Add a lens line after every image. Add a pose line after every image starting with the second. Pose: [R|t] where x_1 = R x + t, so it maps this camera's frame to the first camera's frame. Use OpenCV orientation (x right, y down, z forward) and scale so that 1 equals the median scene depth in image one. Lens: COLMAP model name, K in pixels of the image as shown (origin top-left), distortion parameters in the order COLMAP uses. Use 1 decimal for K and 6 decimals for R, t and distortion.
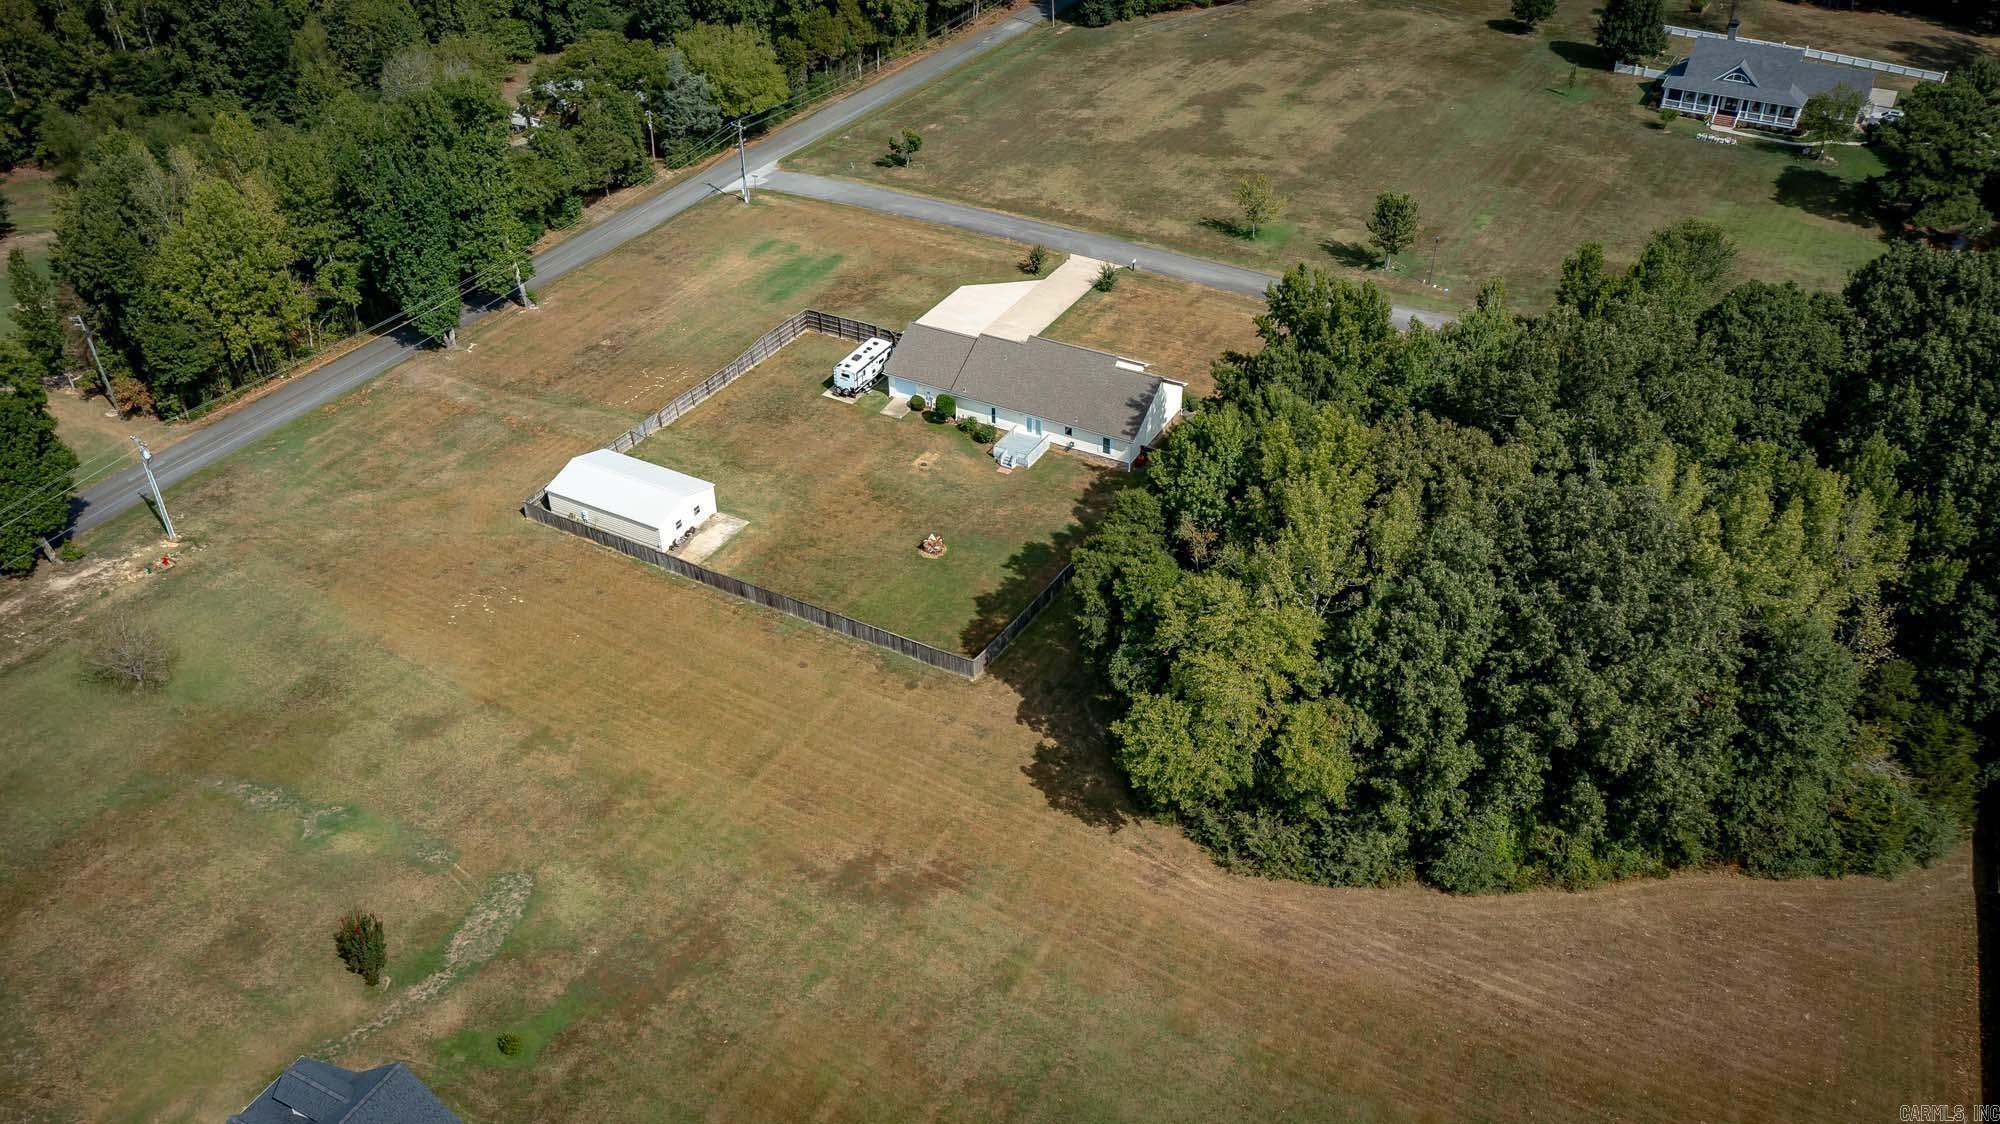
lens RADIAL K [[1590.6, 0, 1006.1], [0, 1590.6, 565.6], [0, 0, 1]] dist [0.010913, 0.015179]
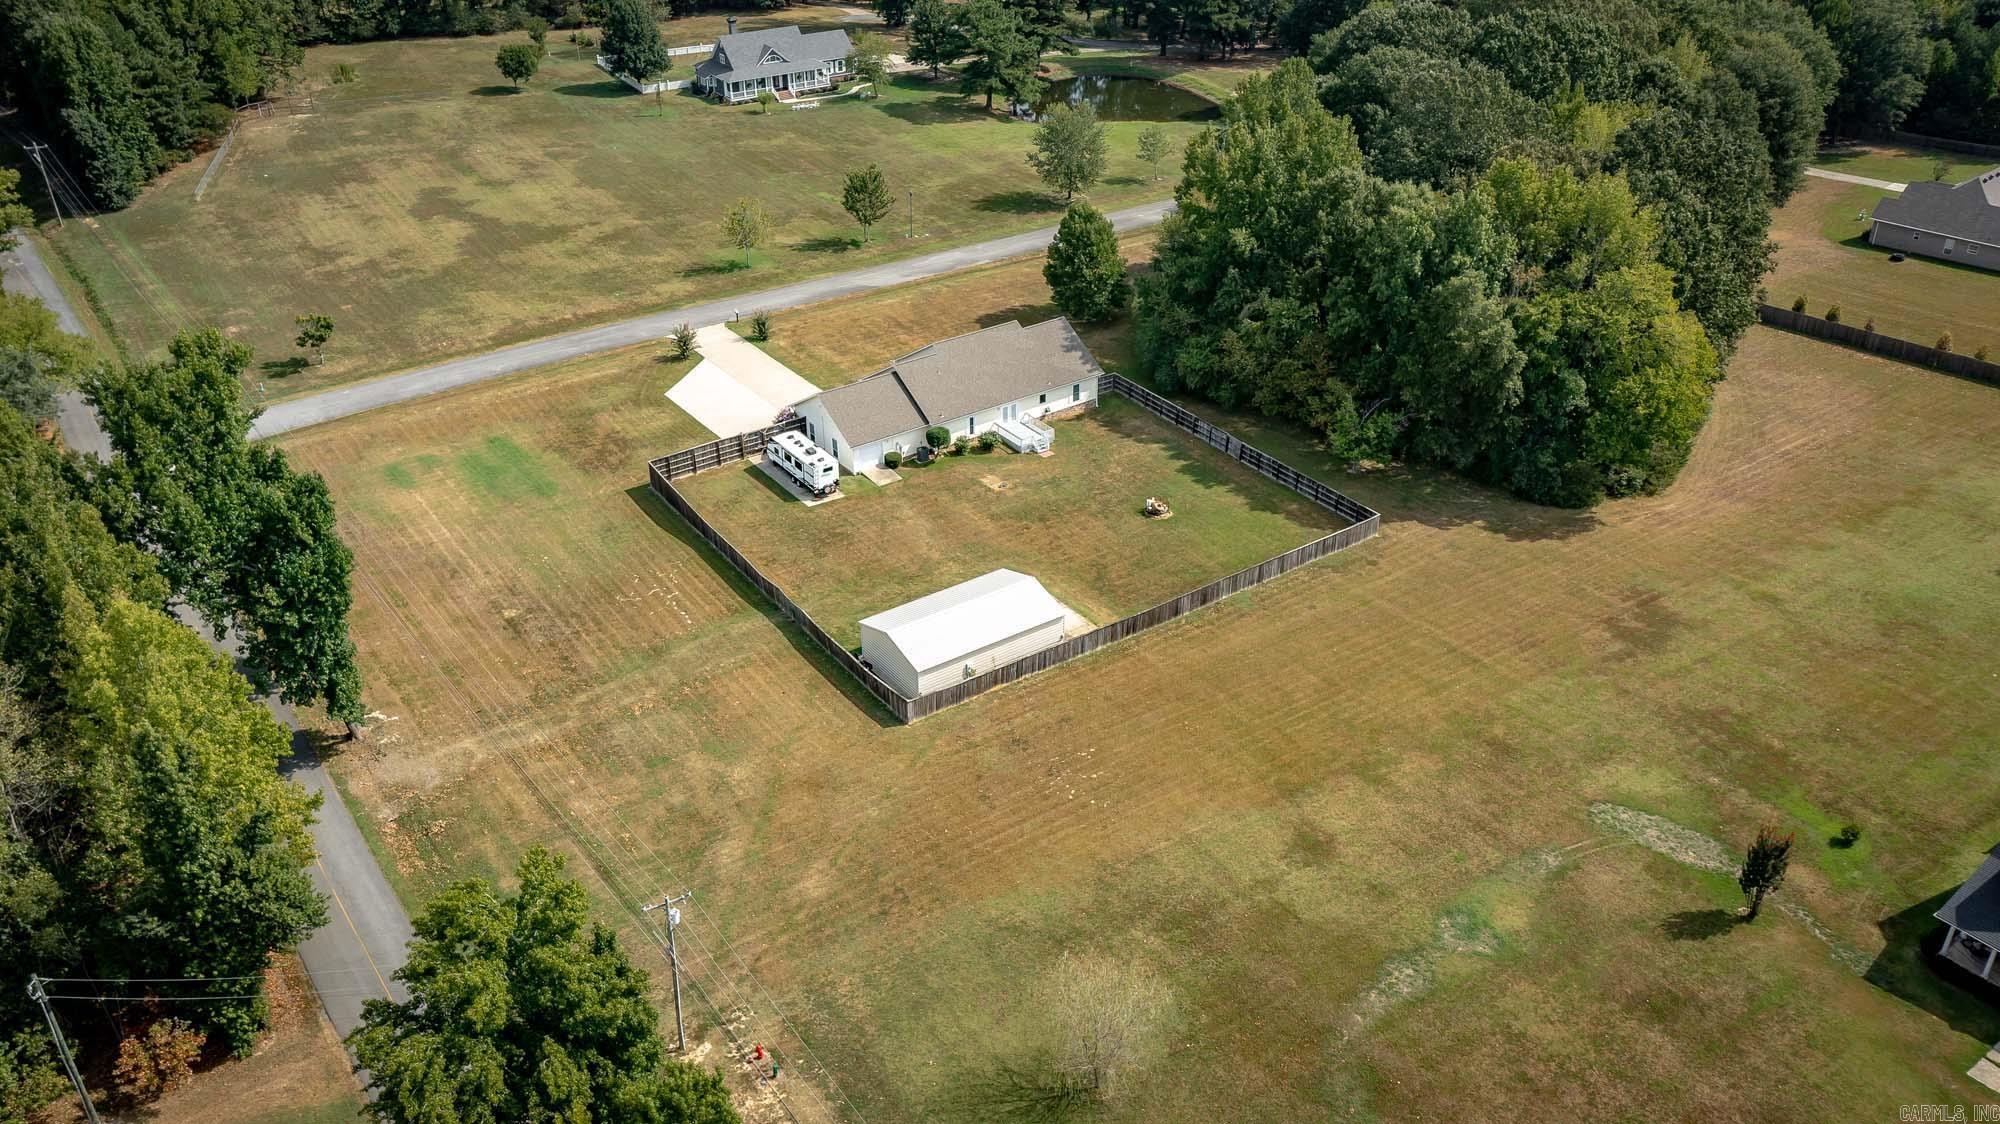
lens RADIAL K [[1590.6, 0, 1006.1], [0, 1590.6, 565.6], [0, 0, 1]] dist [0.010913, 0.015179]
pose [[0.424464, -0.454403, 0.783165, -0.755916], [0.525510, 0.827998, 0.195597, -0.194353], [-0.737339, 0.328537, 0.590249, 0.443900]]
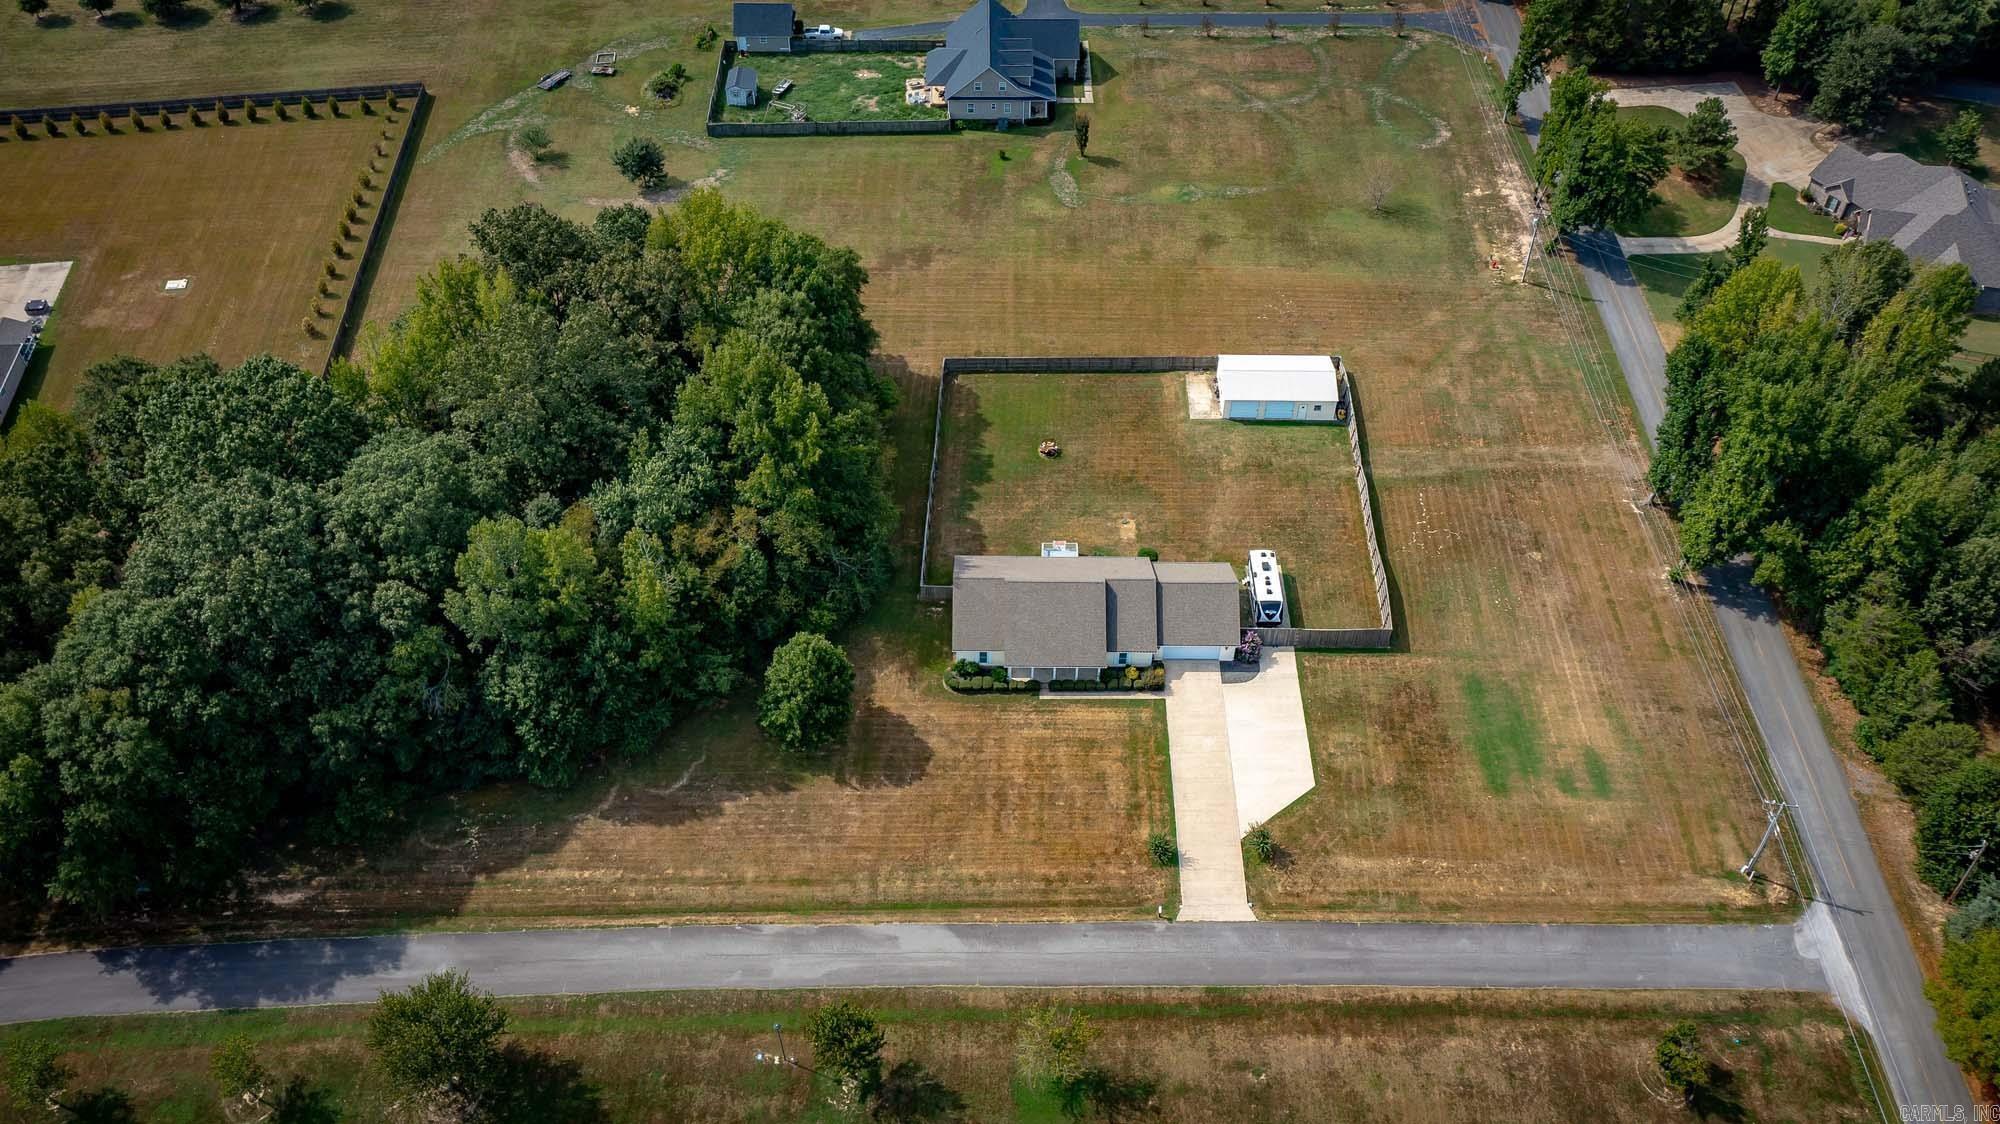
lens RADIAL K [[1617.5, 0, 988.7], [0, 1617.5, 561.0], [0, 0, 1]] dist [0.013764, 0.008082]
pose [[-0.880678, 0.347958, -0.321451, 0.391244], [-0.270555, 0.187553, 0.944258, -1.060786], [0.388852, 0.918558, -0.071032, 1.014073]]
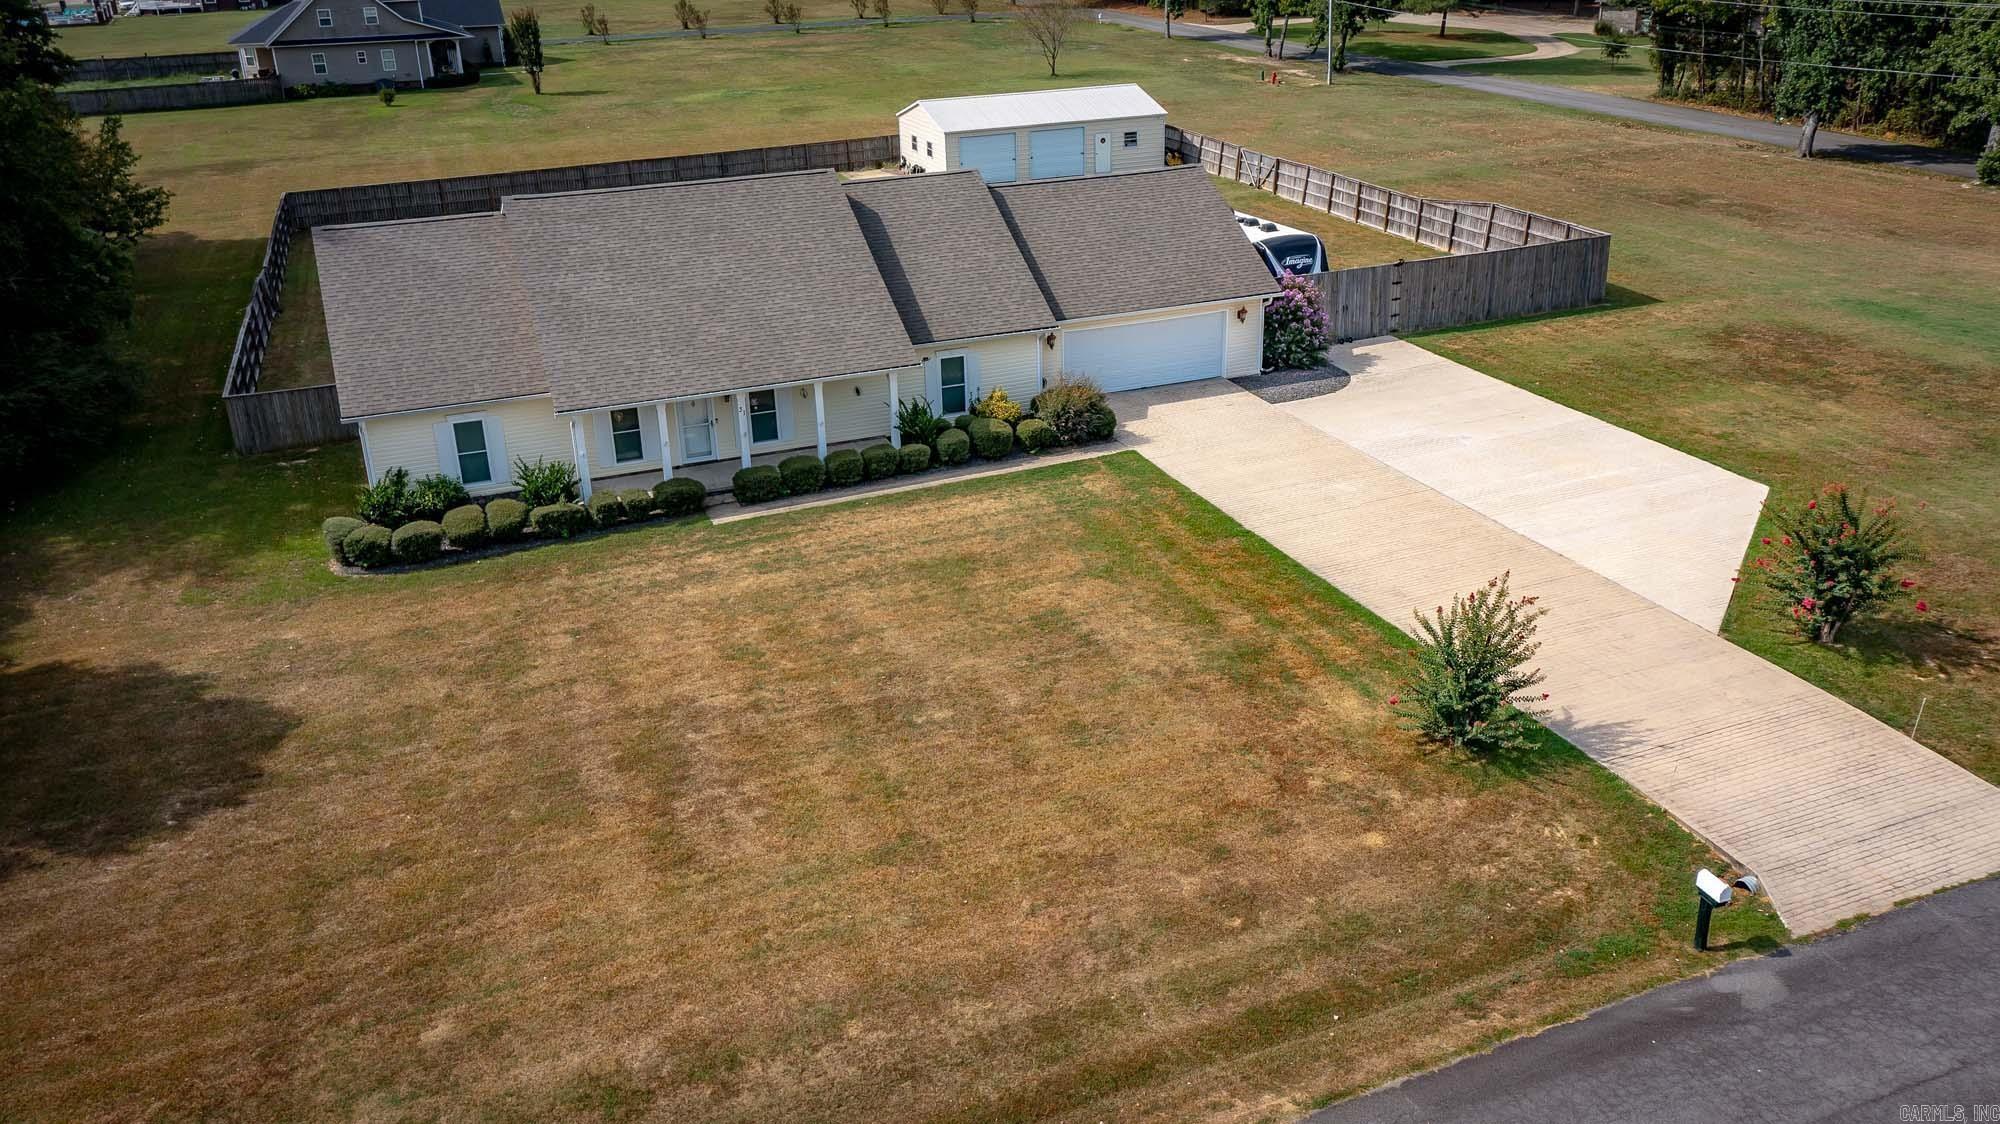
lens RADIAL K [[1590.6, 0, 1006.1], [0, 1590.6, 565.6], [0, 0, 1]] dist [0.010913, 0.015179]
pose [[-0.631902, 0.328866, -0.701817, 0.231501], [-0.426009, 0.609081, 0.668981, -0.313219], [0.647468, 0.721711, -0.244780, 1.133195]]
